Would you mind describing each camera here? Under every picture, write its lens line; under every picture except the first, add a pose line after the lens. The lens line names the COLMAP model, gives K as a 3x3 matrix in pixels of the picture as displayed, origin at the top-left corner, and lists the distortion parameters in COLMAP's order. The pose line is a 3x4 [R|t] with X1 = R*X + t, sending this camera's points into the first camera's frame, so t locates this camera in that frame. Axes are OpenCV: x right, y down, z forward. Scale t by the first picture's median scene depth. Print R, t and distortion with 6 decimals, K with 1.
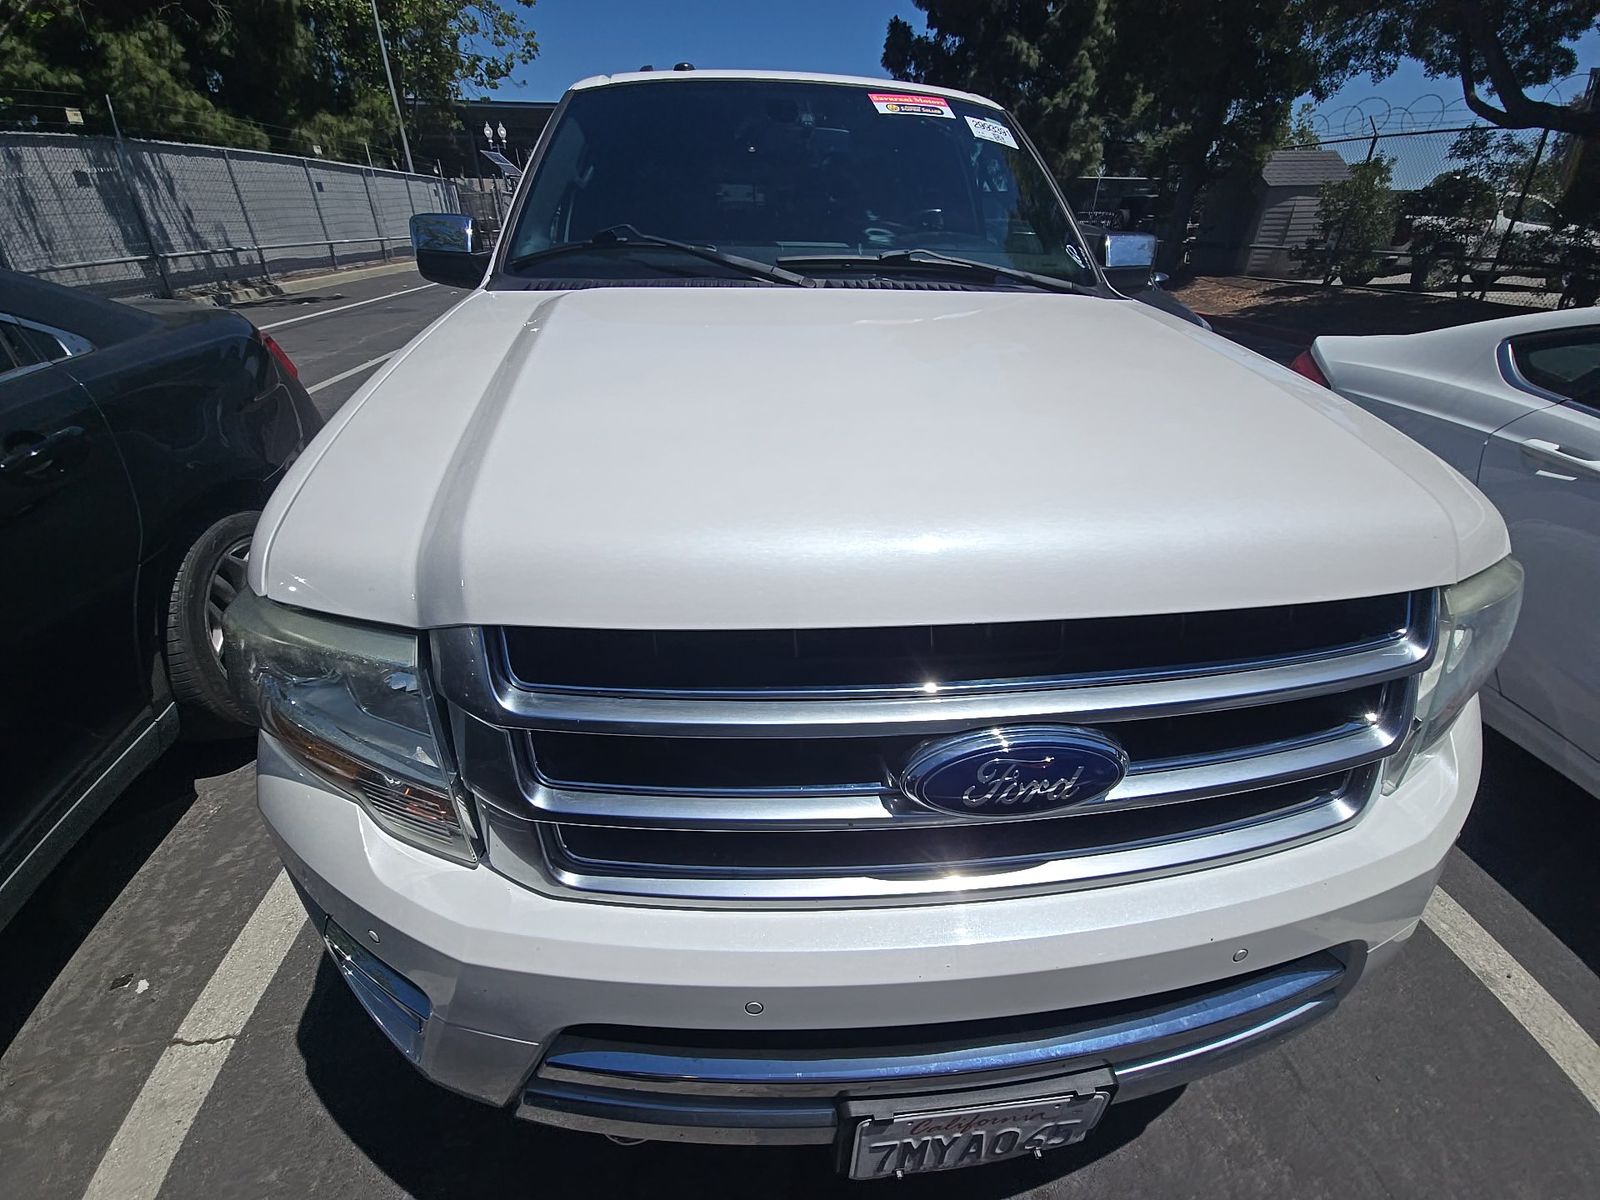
lens RADIAL K [[637.5, 0, 799.9], [0, 637.5, 590.9], [0, 0, 1]] dist [0.090782, -0.045027]
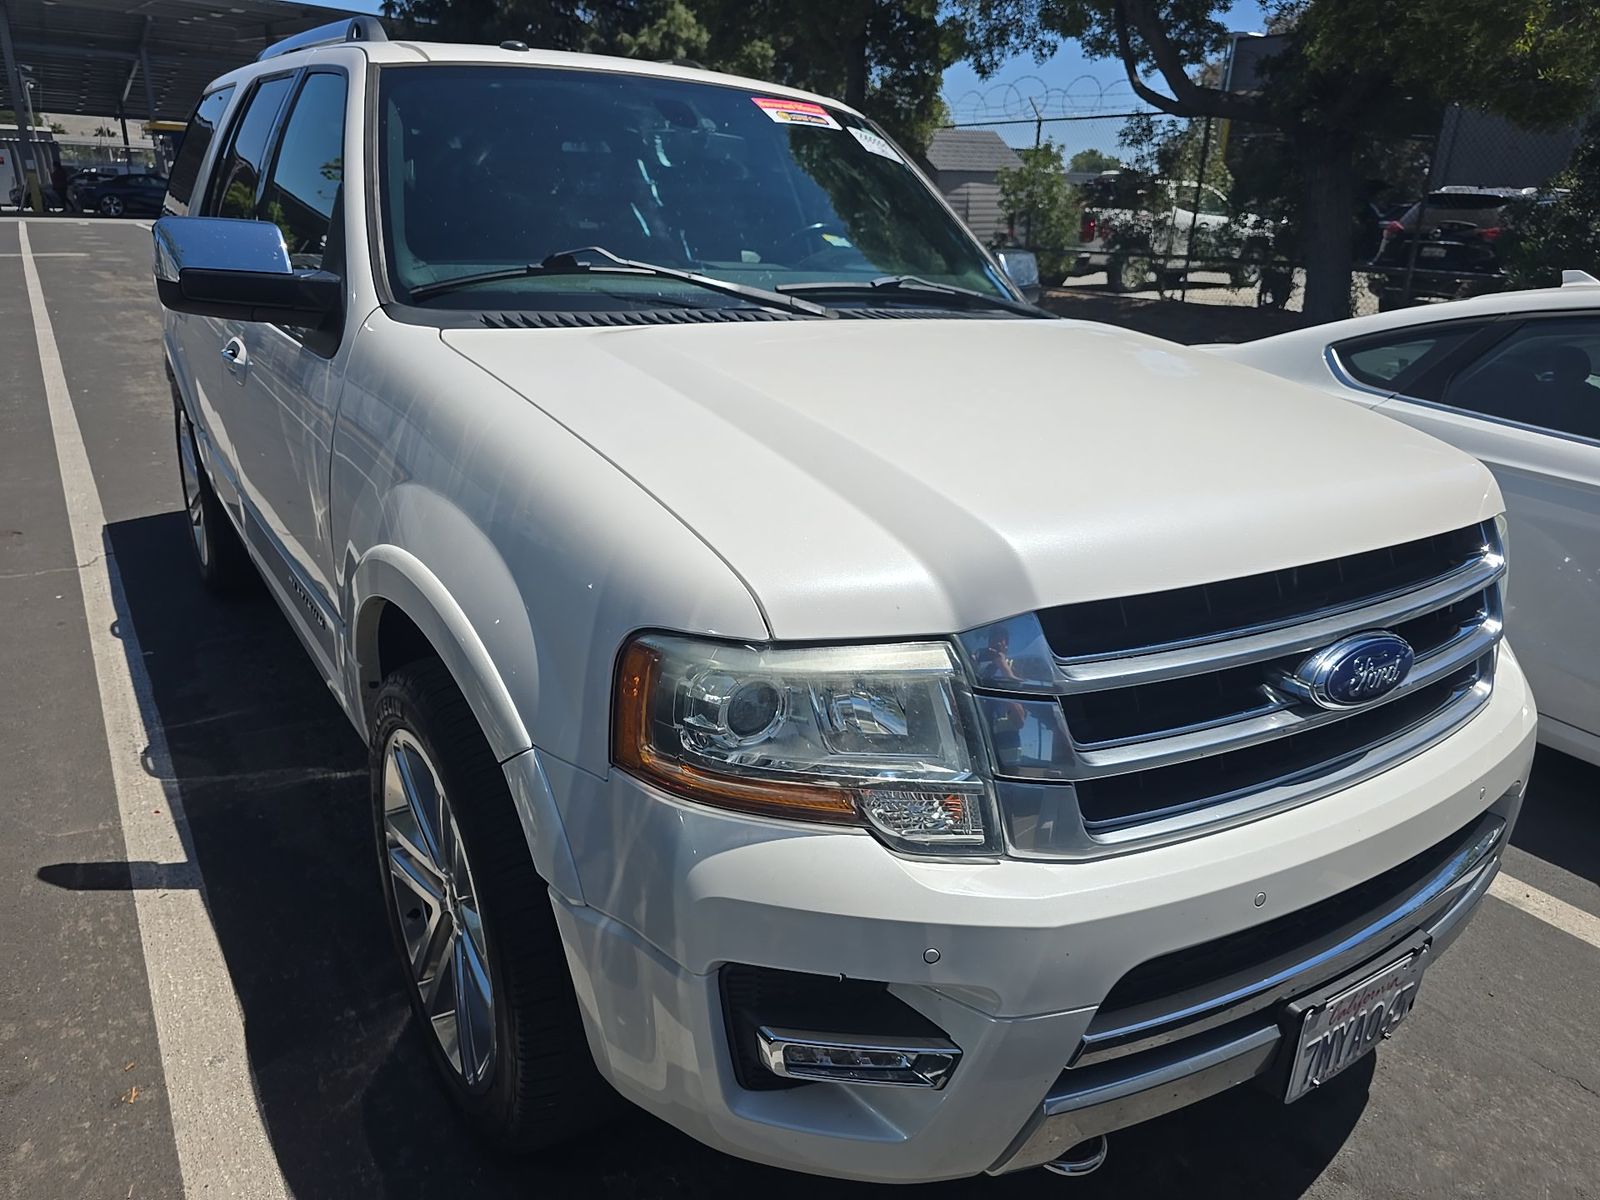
lens RADIAL K [[1108.2, 0, 800.0], [0, 1108.2, 600.0], [0, 0, 1]] dist [0.055168, -0.060844]
pose [[0.892078, -0.134067, 0.431535, -0.122819], [0.200460, 0.973276, -0.112023, 0.012268], [-0.404984, 0.186439, 0.895114, -0.044423]]
